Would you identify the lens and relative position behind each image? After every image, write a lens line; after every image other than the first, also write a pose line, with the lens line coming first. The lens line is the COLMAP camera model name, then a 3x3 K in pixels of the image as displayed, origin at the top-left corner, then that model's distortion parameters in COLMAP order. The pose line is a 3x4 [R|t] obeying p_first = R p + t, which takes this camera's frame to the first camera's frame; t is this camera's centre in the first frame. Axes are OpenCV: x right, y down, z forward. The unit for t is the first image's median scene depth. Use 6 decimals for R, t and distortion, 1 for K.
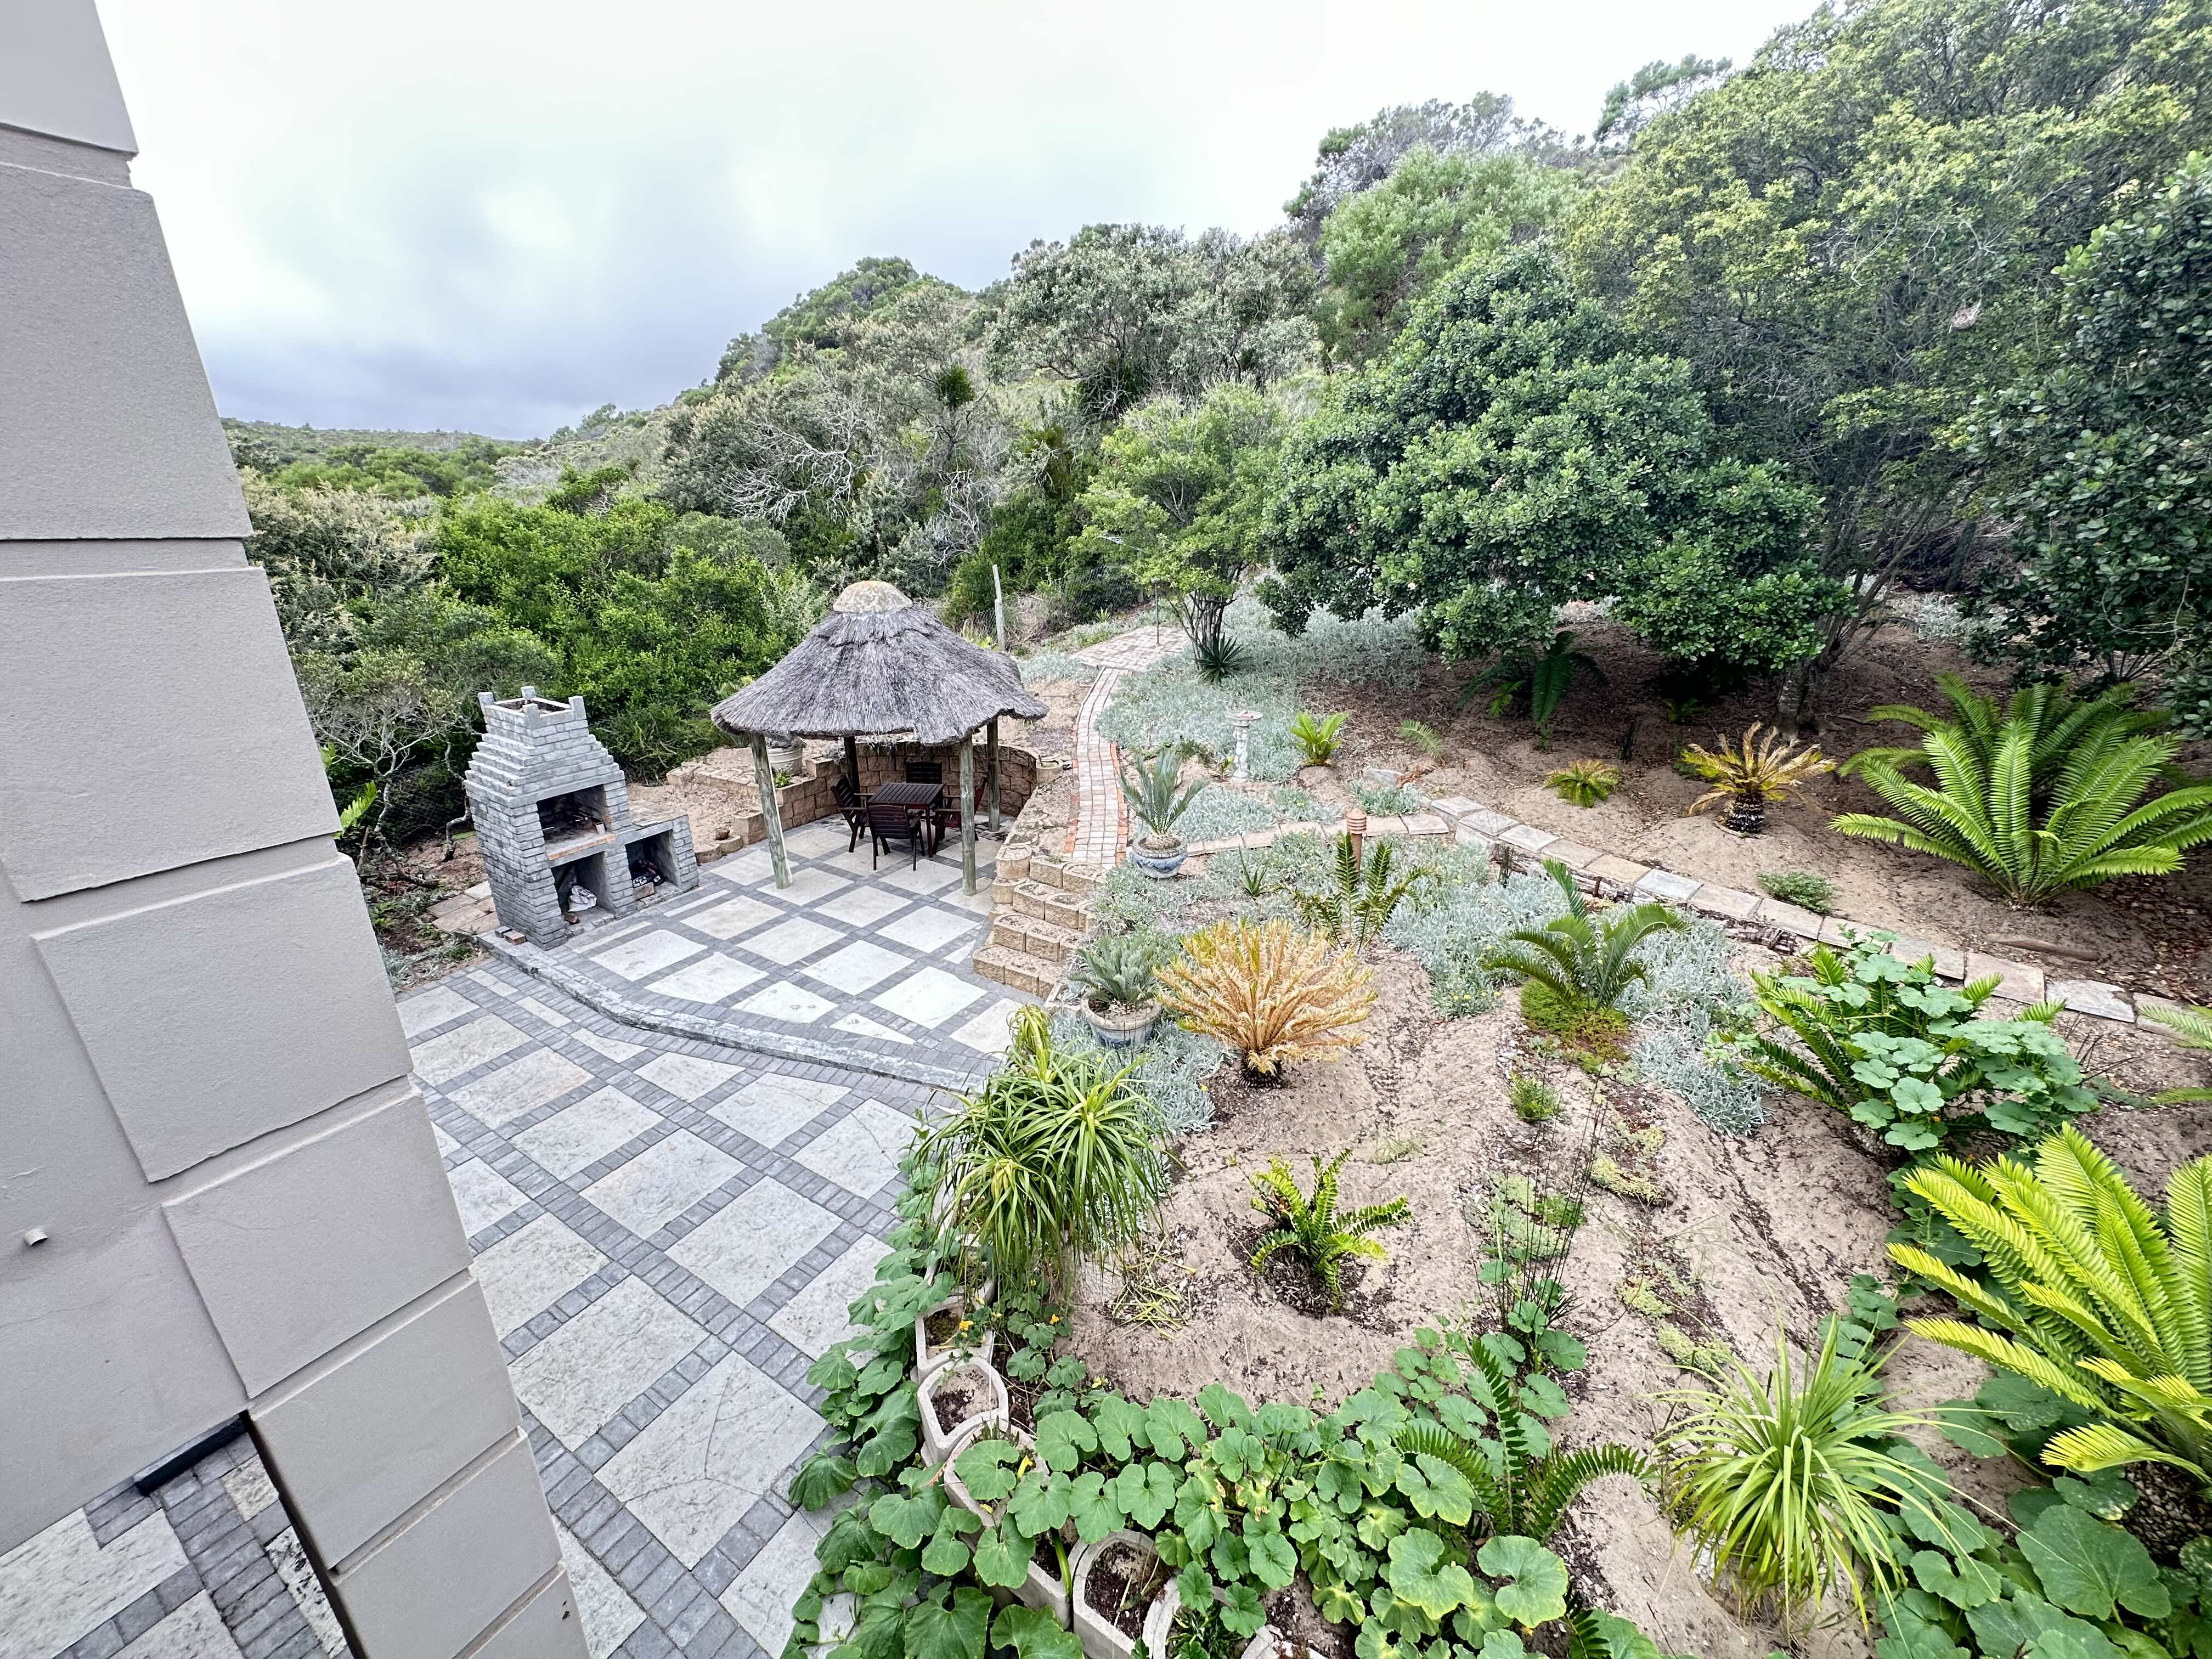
lens RADIAL K [[883.3, 0, 1104.5], [0, 883.3, 832.2], [0, 0, 1]] dist [-0.003093, 0.000282]
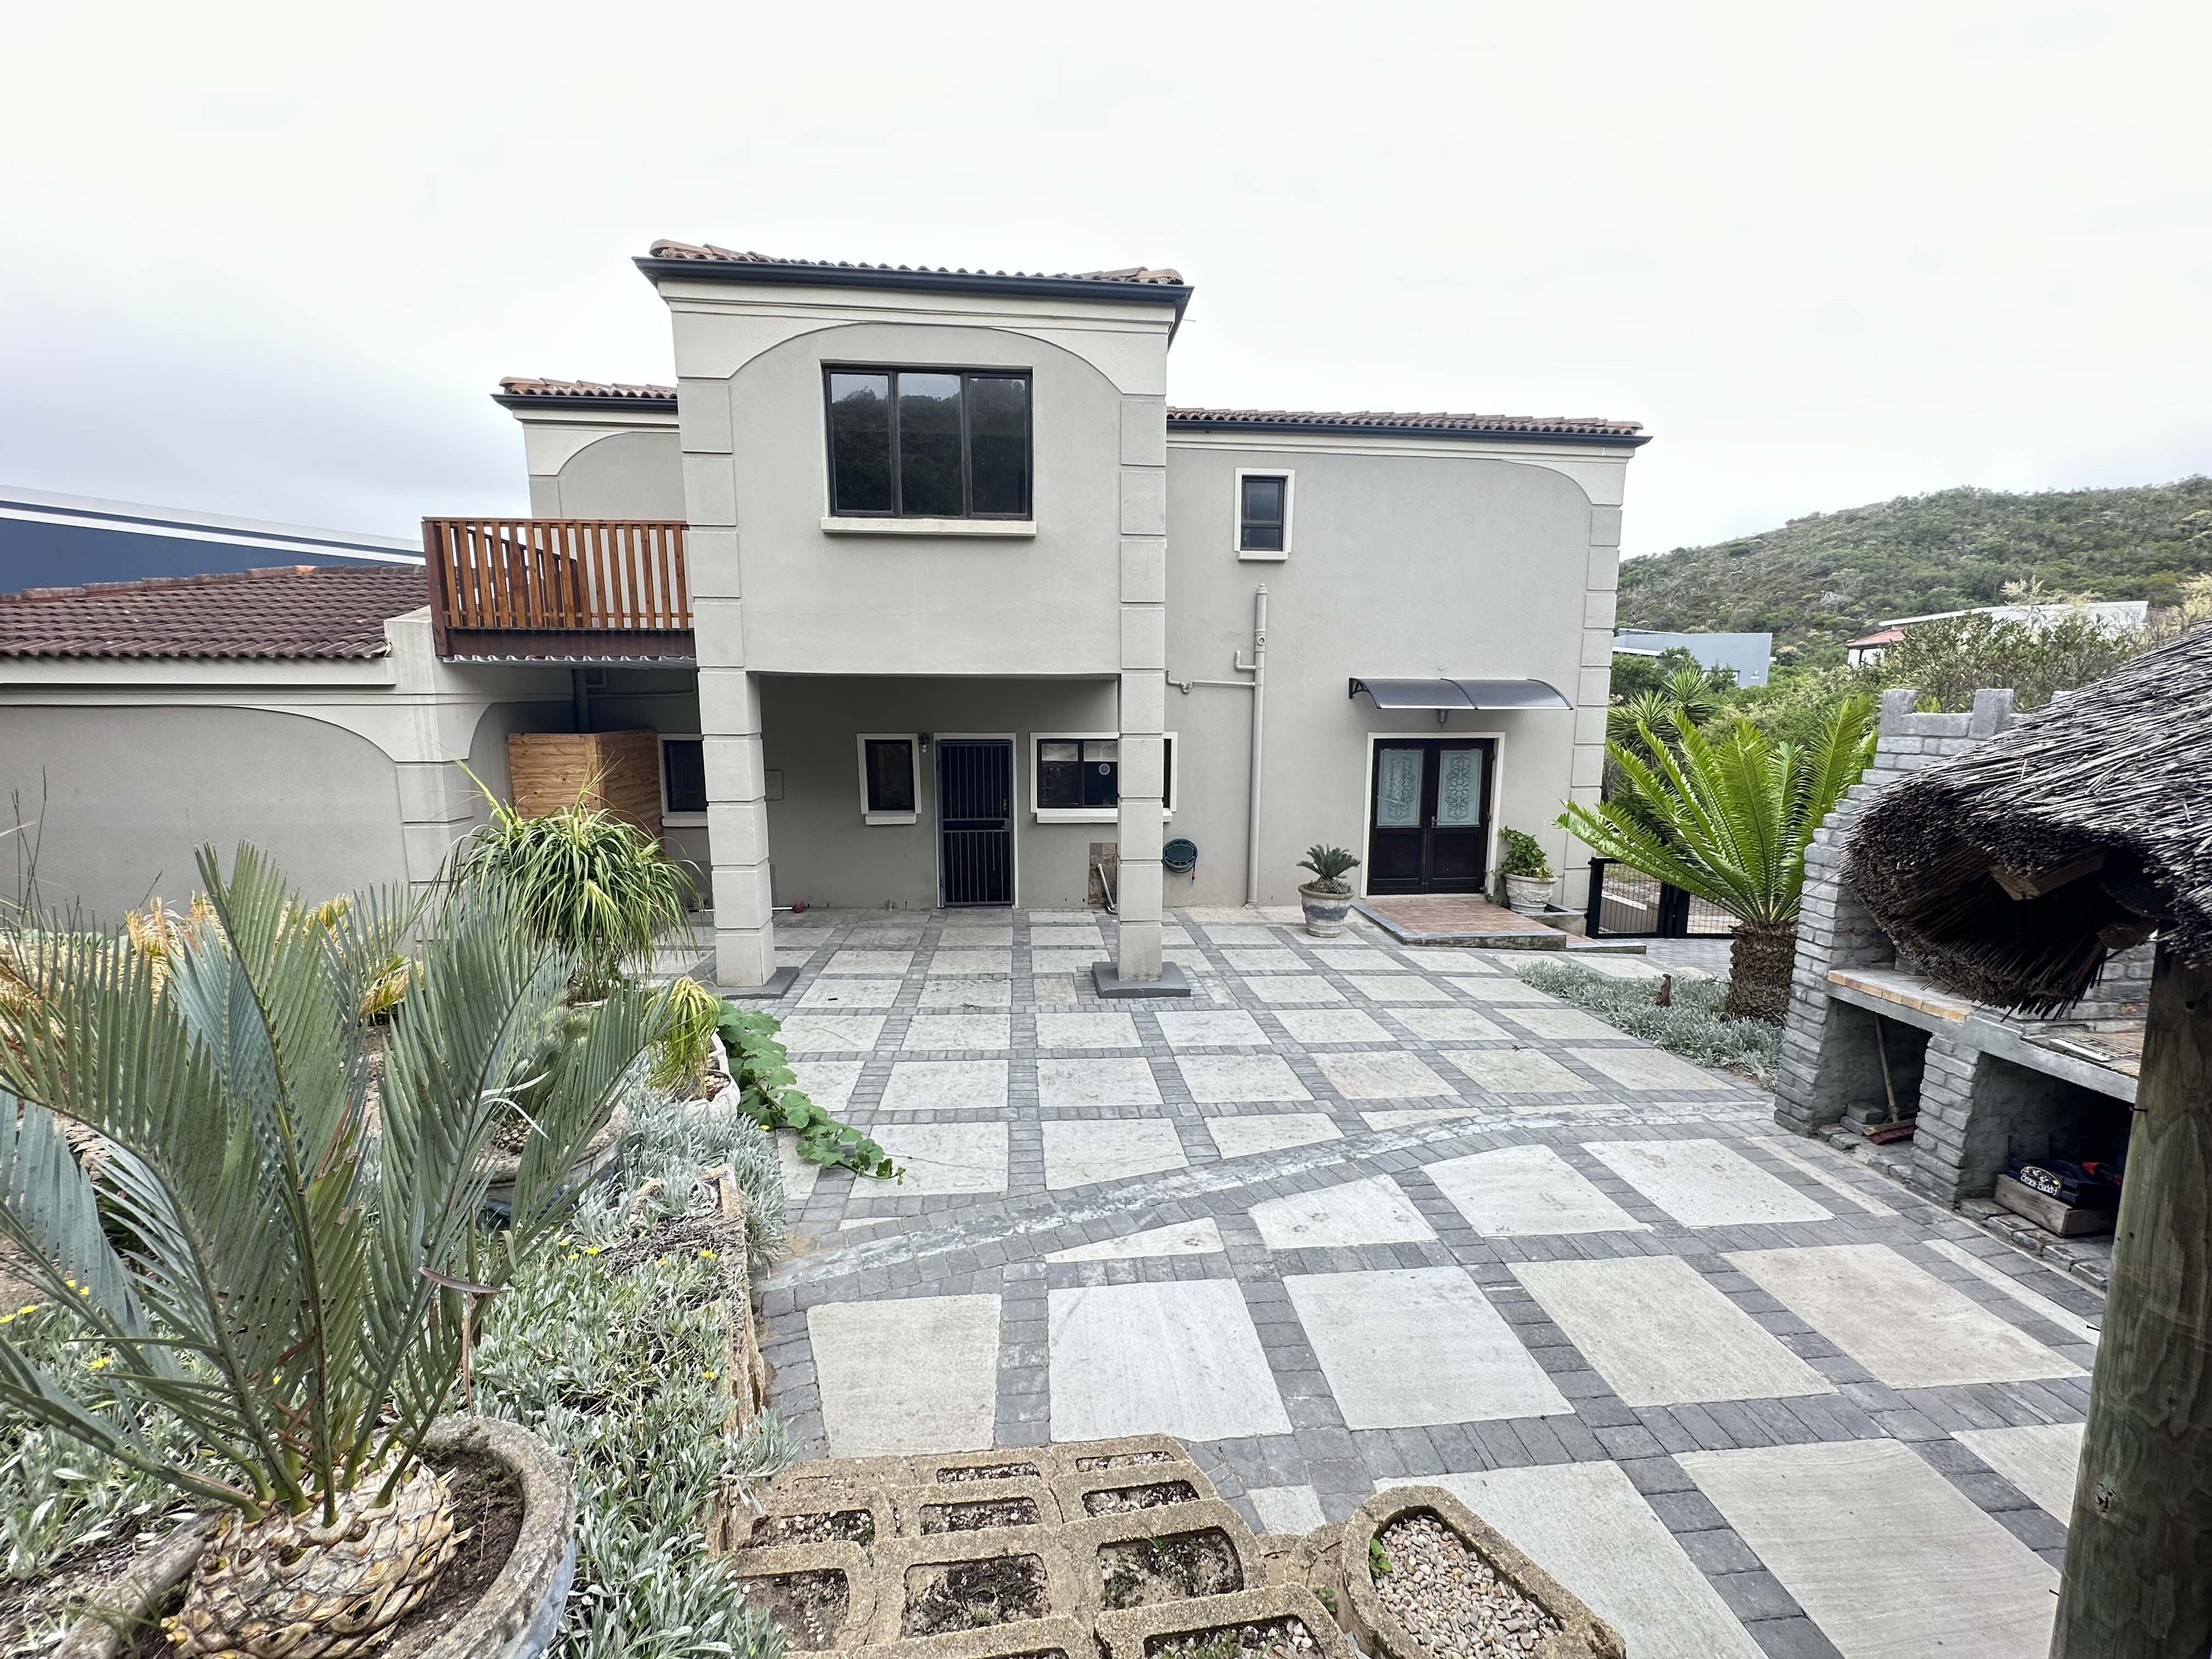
lens RADIAL K [[883.3, 0, 1104.5], [0, 883.3, 832.2], [0, 0, 1]] dist [-0.003093, 0.000282]
pose [[-0.785305, 0.076036, -0.614422, 0.039150], [-0.232794, 0.883333, 0.406854, -0.149751], [0.573675, 0.462538, -0.675985, 0.973892]]
